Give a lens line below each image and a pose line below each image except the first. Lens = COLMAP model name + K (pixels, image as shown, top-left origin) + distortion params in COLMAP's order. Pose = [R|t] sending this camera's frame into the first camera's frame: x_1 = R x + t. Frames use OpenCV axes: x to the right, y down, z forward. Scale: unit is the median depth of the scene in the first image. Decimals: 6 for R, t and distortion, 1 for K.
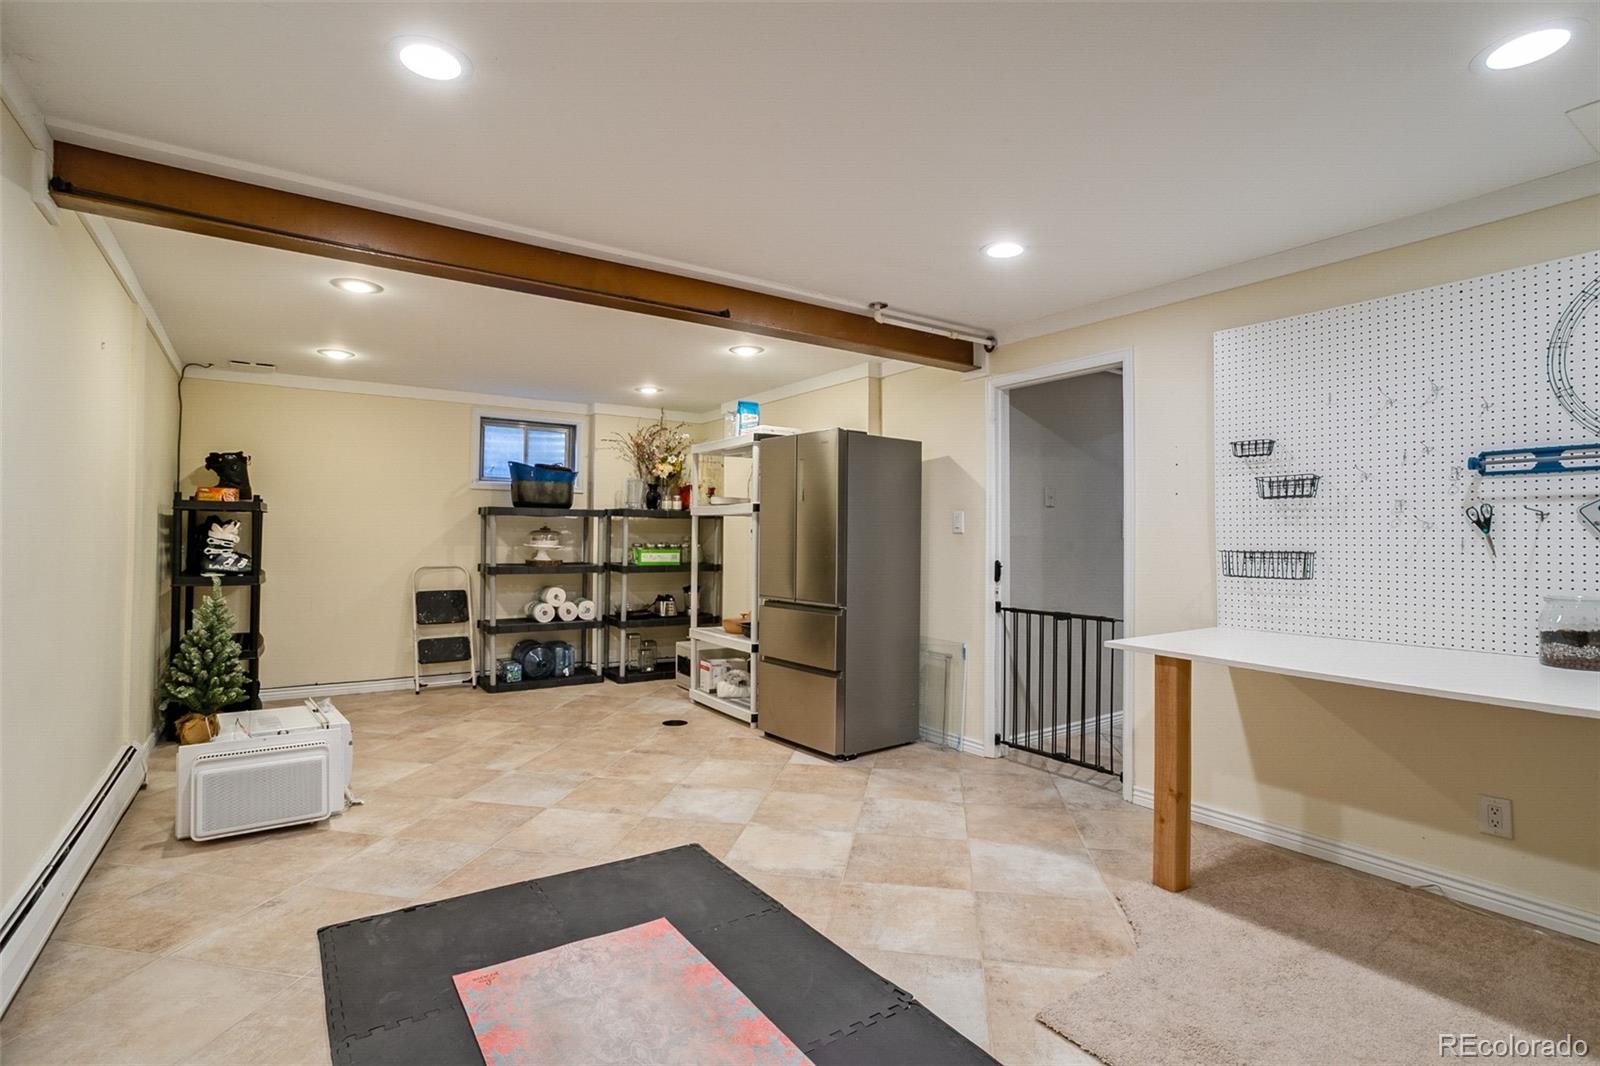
lens RADIAL K [[773.1, 0, 798.2], [0, 773.1, 527.8], [0, 0, 1]] dist [-0.043851, 0.022370]
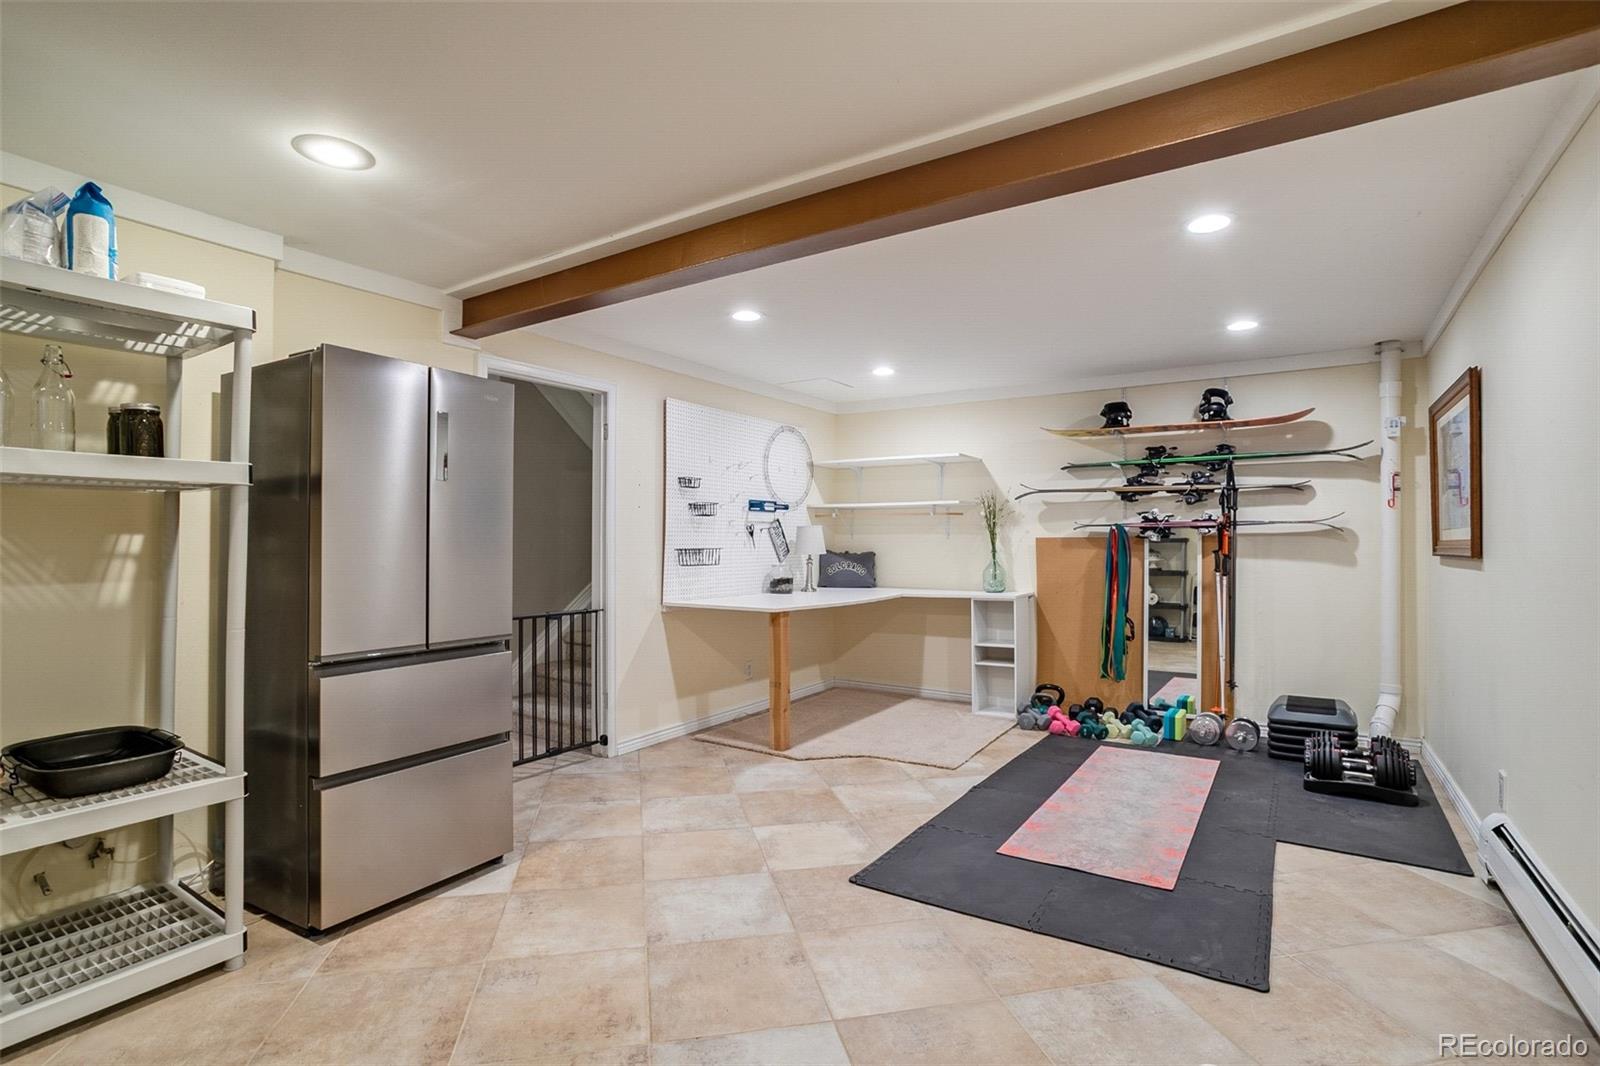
lens RADIAL K [[773.1, 0, 794.2], [0, 773.1, 537.5], [0, 0, 1]] dist [-0.043851, 0.022370]
pose [[-0.380586, 0.002078, 0.924743, -0.879490], [-0.017731, 0.999797, -0.009544, 0.018552], [-0.924575, -0.020028, -0.380472, 1.317048]]
